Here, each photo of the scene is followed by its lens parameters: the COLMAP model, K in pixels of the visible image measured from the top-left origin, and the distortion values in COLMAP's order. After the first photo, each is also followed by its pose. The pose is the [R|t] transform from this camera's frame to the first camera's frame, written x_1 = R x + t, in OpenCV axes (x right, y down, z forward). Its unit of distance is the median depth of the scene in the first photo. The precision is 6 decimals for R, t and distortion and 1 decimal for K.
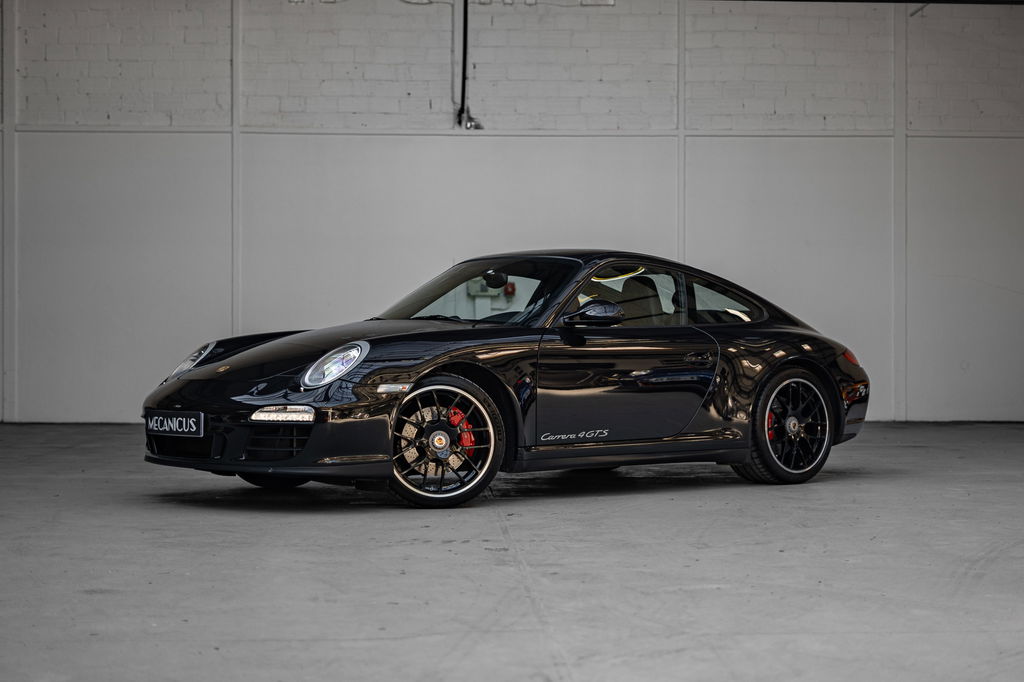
lens RADIAL K [[1545.9, 0, 498.8], [0, 1545.9, 357.1], [0, 0, 1]] dist [-0.035599, 0.000000]
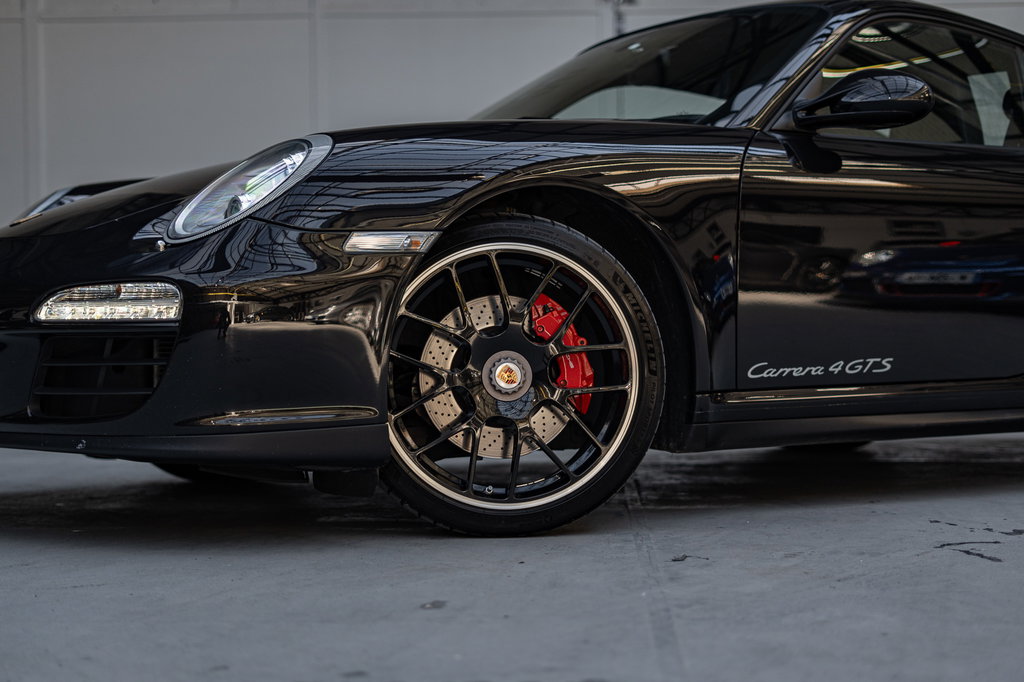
lens RADIAL K [[1545.9, 0, 519.8], [0, 1545.9, 340.3], [0, 0, 1]] dist [-0.035599, 0.000000]
pose [[0.995779, -0.006306, -0.091562, 0.002498], [0.006353, 0.999980, 0.000226, 0.034888], [0.091559, -0.000807, 0.995799, 0.456262]]
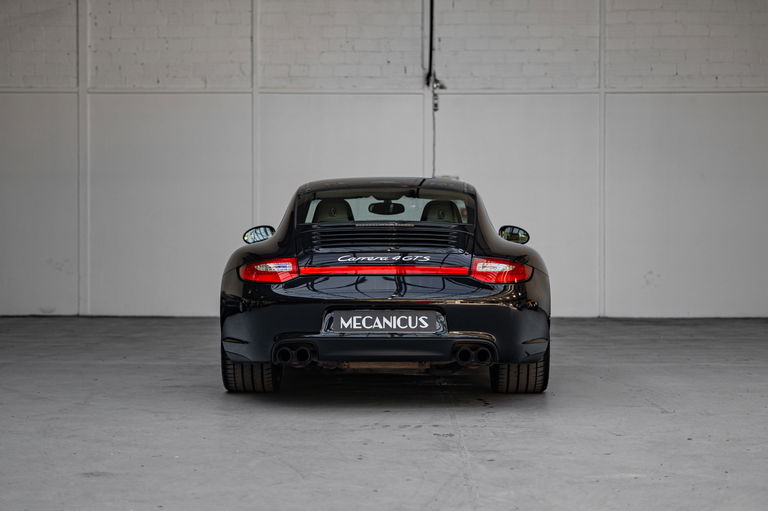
lens RADIAL K [[1159.4, 0, 387.7], [0, 1159.4, 255.9], [0, 0, 1]] dist [-0.035599, 0.000000]
pose [[0.997844, 0.001350, -0.065623, 0.016528], [-0.001837, 0.999971, -0.007365, -0.006352], [0.065611, 0.007469, 0.997817, 0.140663]]
